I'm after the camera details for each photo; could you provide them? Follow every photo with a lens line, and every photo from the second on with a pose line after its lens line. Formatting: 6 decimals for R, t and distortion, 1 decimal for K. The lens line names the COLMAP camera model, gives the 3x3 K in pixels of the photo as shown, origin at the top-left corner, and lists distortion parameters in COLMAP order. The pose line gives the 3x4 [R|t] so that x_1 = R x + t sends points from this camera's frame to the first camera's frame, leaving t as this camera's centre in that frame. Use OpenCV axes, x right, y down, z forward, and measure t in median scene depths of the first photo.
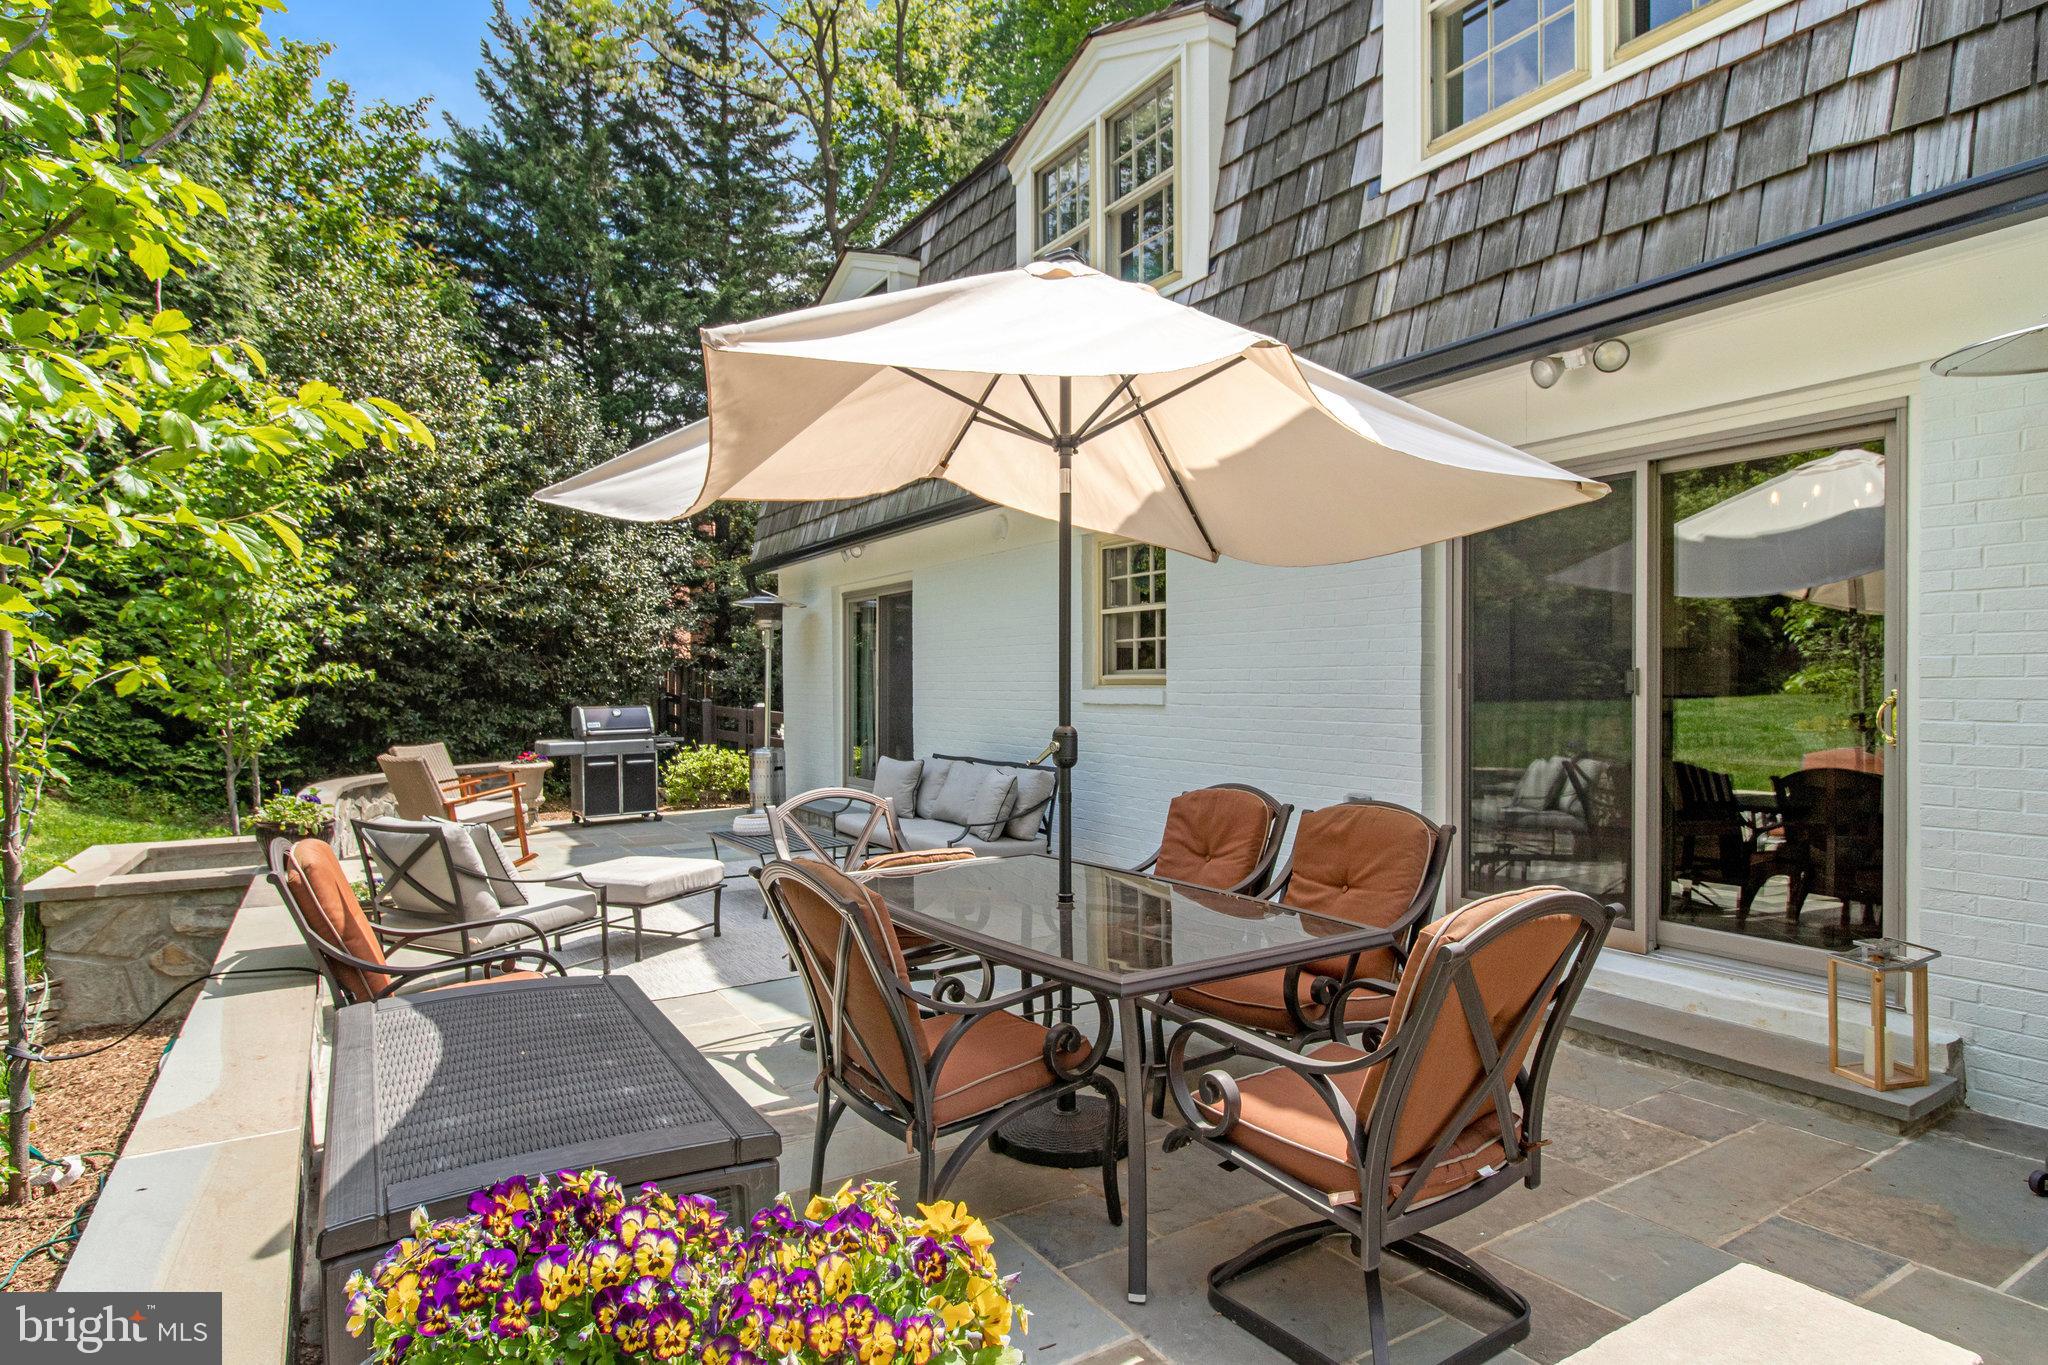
lens RADIAL K [[1132.0, 0, 1019.2], [0, 1132.0, 696.7], [0, 0, 1]] dist [-0.006027, -0.004212]
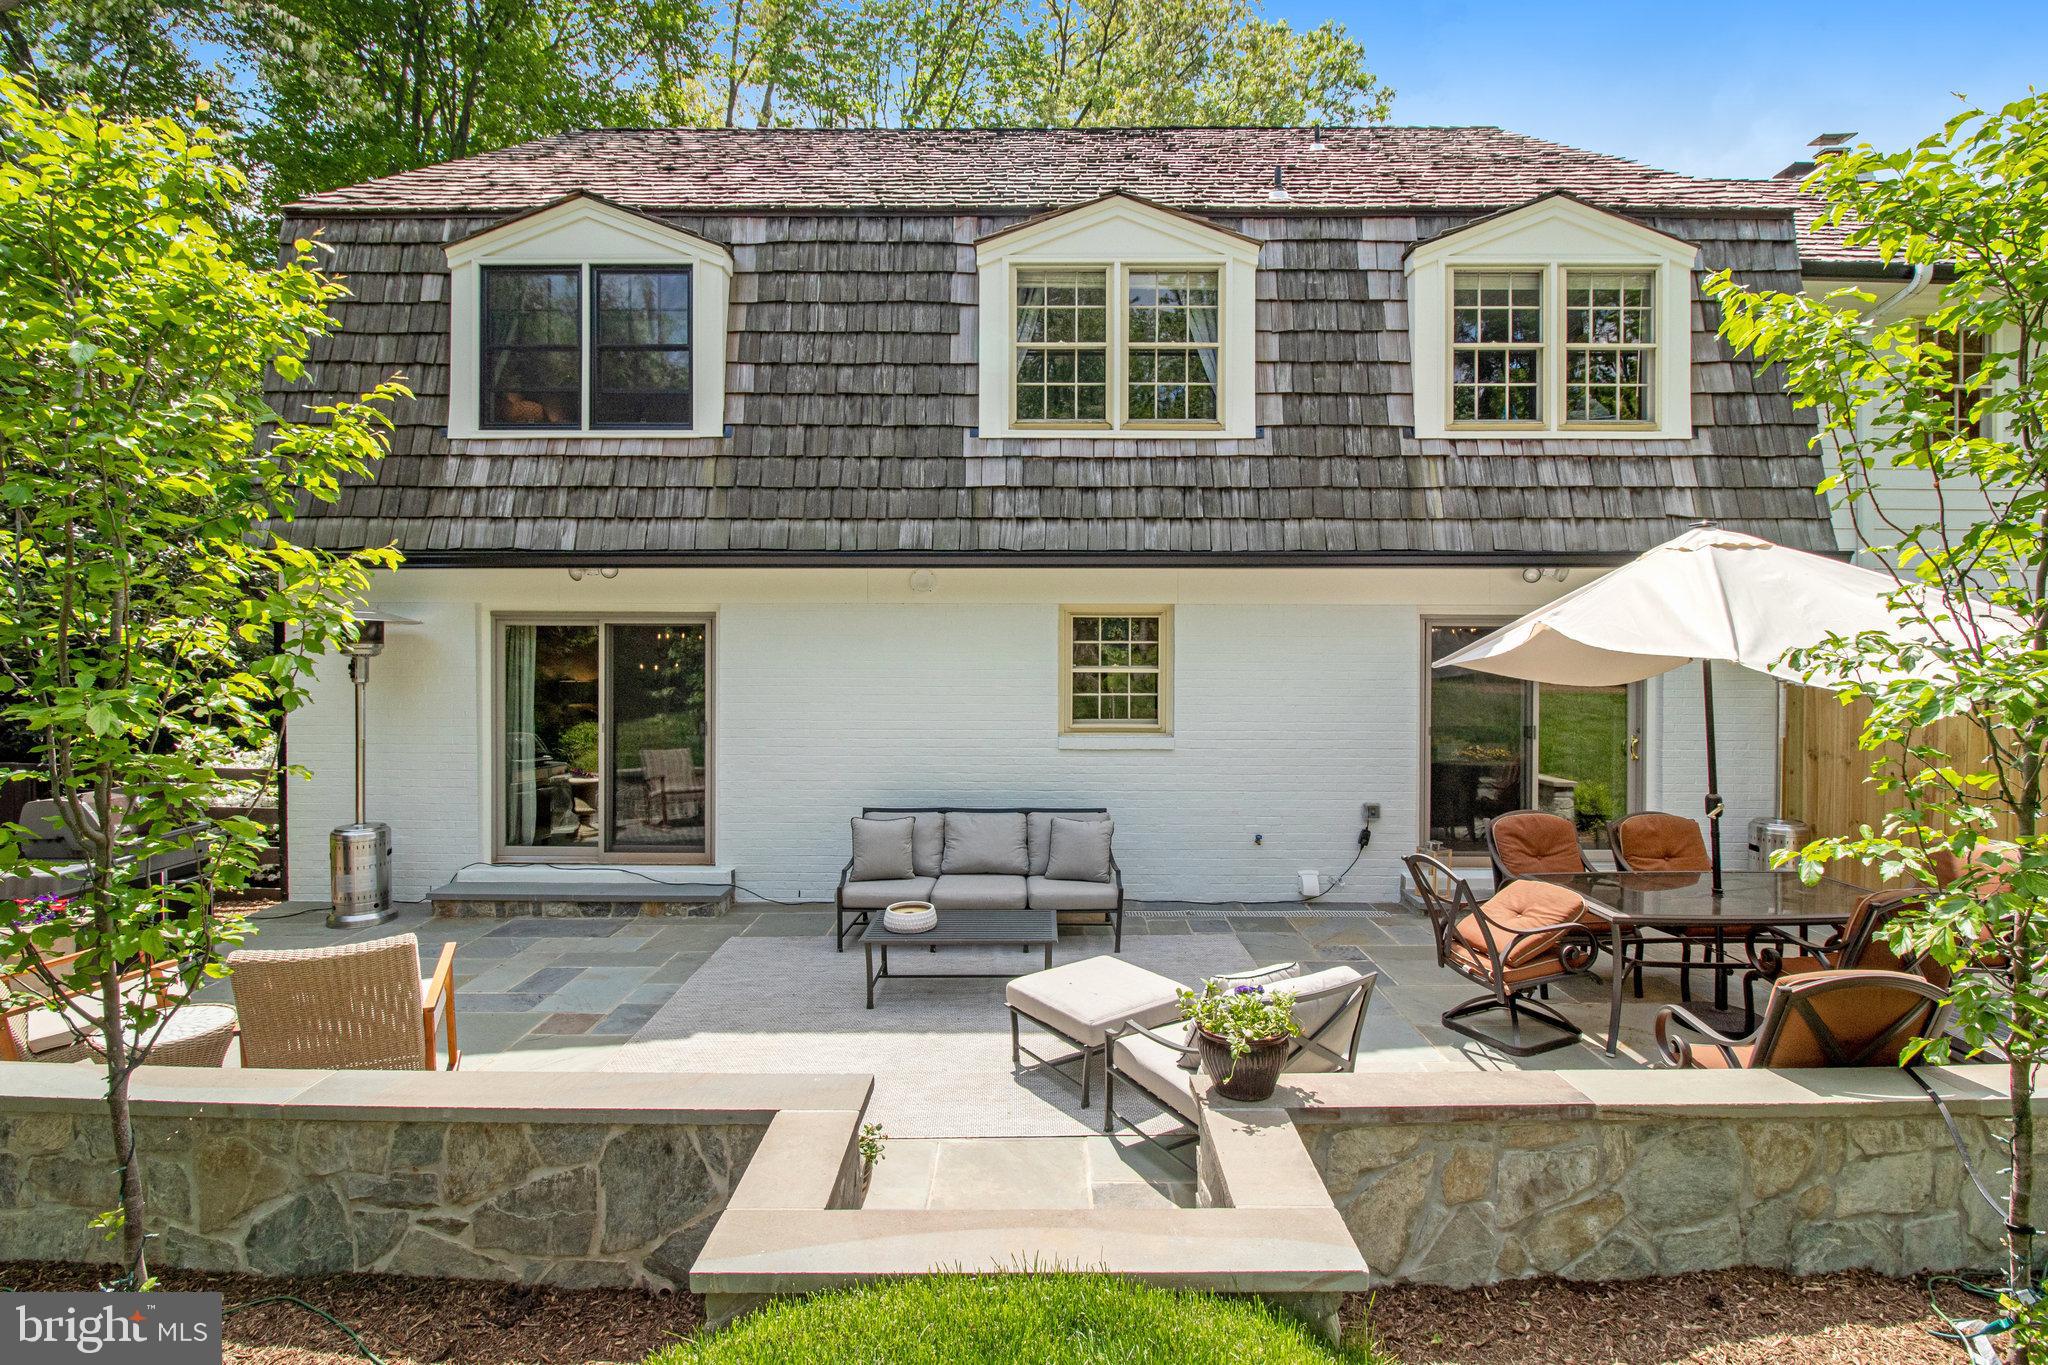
lens RADIAL K [[969.9, 0, 1031.1], [0, 969.9, 672.2], [0, 0, 1]] dist [-0.005325, -0.000927]
pose [[0.515497, -0.001269, 0.856890, -1.323350], [0.002524, 0.999997, -0.000038, -0.119518], [-0.856888, 0.002182, 0.515499, 0.846063]]
